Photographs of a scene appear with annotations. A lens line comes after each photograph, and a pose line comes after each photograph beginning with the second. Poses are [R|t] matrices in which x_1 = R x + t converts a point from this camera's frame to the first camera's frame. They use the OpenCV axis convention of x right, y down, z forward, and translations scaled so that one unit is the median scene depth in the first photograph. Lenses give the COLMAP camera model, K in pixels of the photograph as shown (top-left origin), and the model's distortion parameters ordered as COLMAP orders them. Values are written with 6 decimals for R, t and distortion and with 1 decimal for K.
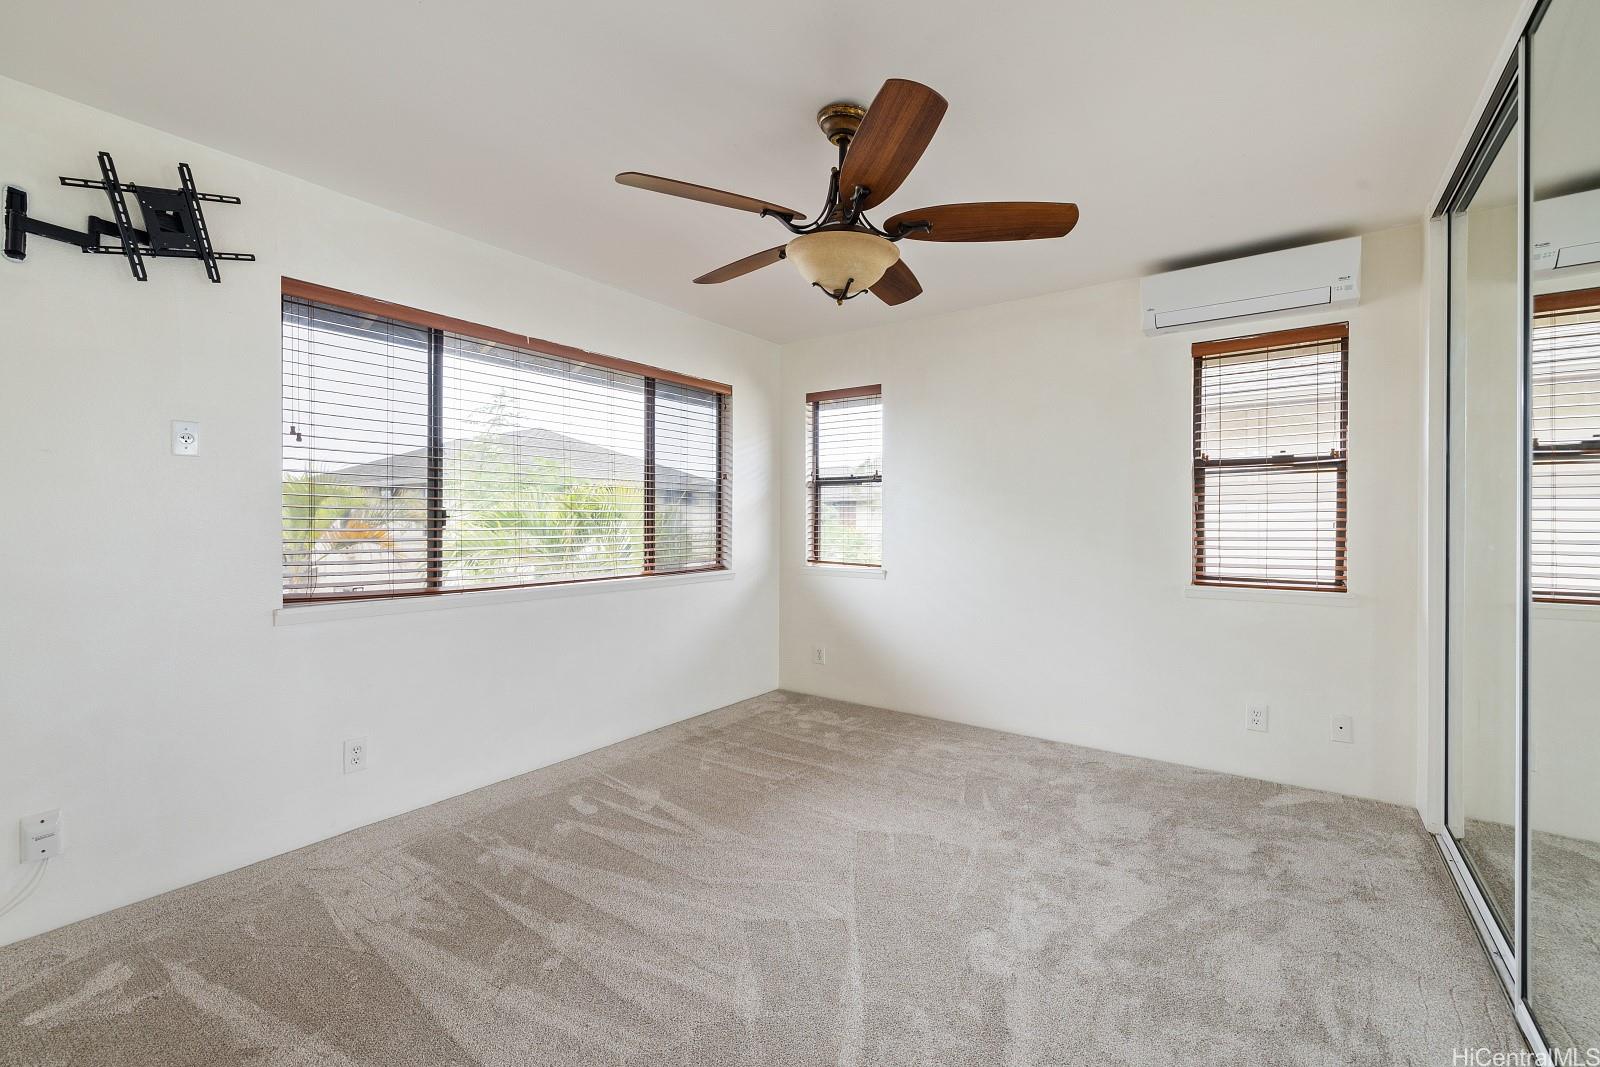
lens RADIAL K [[674.8, 0, 798.1], [0, 674.8, 528.6], [0, 0, 1]] dist [-0.003928, -0.000401]
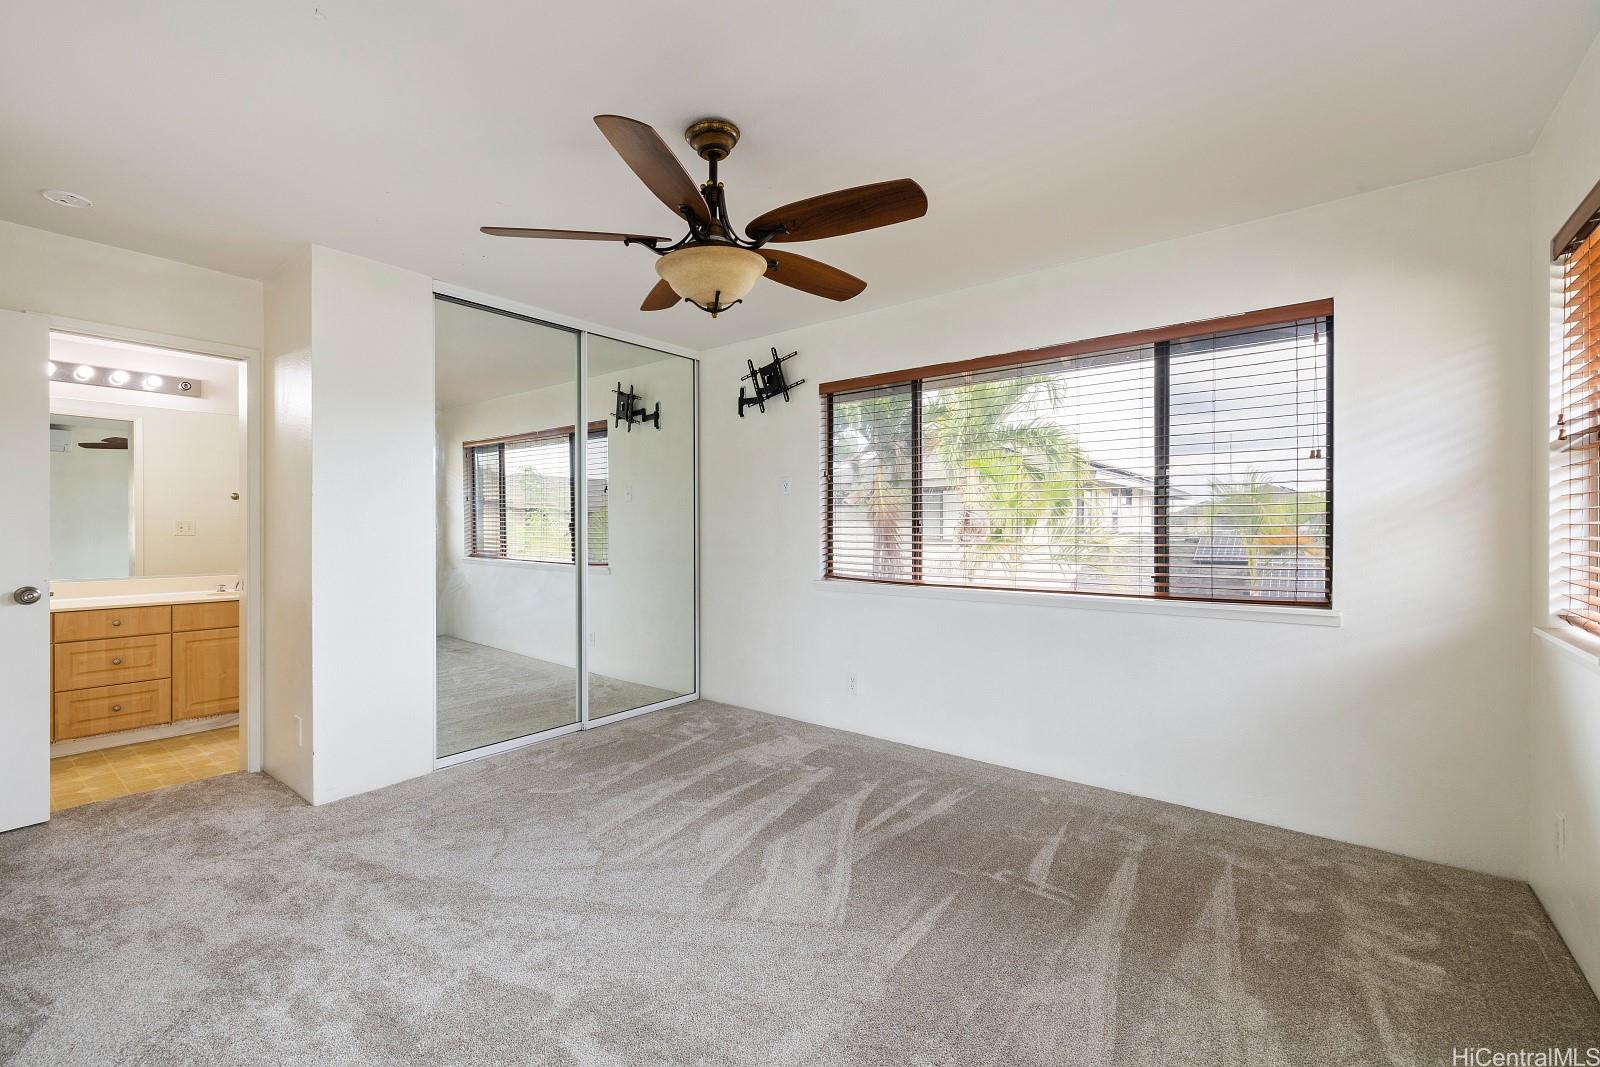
lens RADIAL K [[674.8, 0, 790.5], [0, 674.8, 532.5], [0, 0, 1]] dist [-0.003928, -0.000401]
pose [[-0.056776, 0.007002, -0.998362, 0.937222], [-0.007485, 0.999944, 0.007438, -0.013610], [0.998359, 0.007895, -0.056720, 1.022723]]
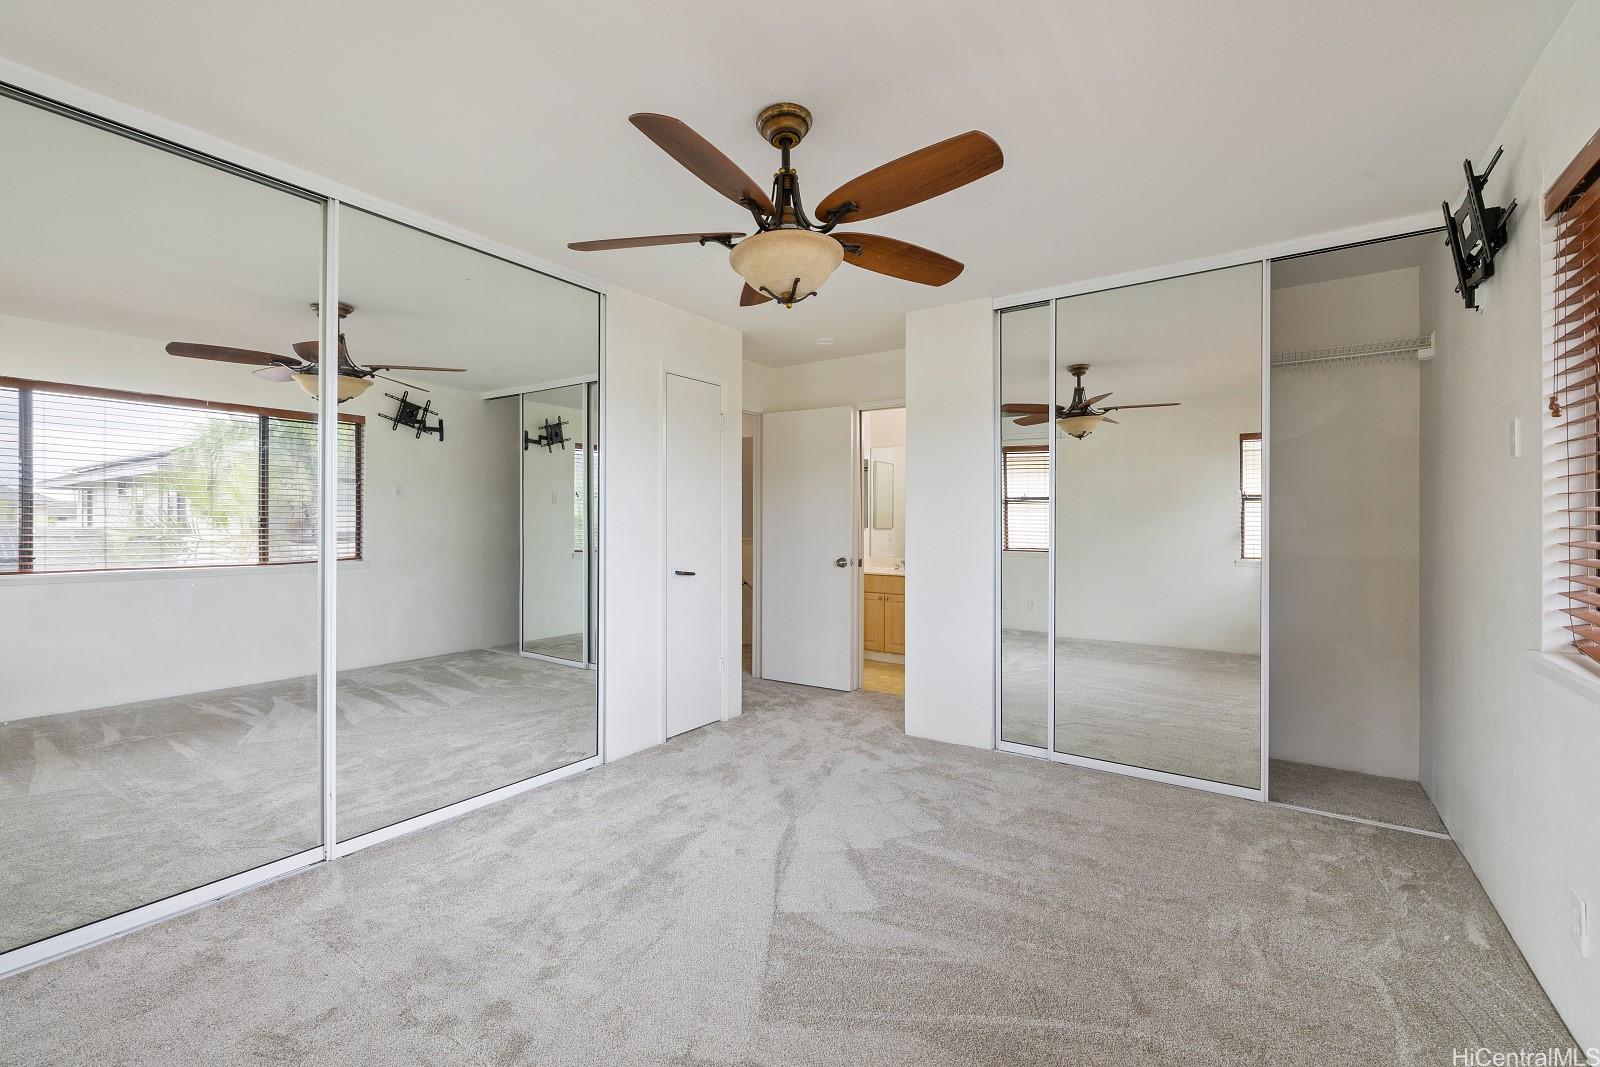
lens RADIAL K [[674.8, 0, 790.7], [0, 674.8, 528.4], [0, 0, 1]] dist [-0.003928, -0.000401]
pose [[-0.999898, -0.009367, -0.010797, 0.058602], [-0.009484, 0.999896, 0.010832, -0.013629], [0.010694, 0.010933, -0.999883, 1.723319]]
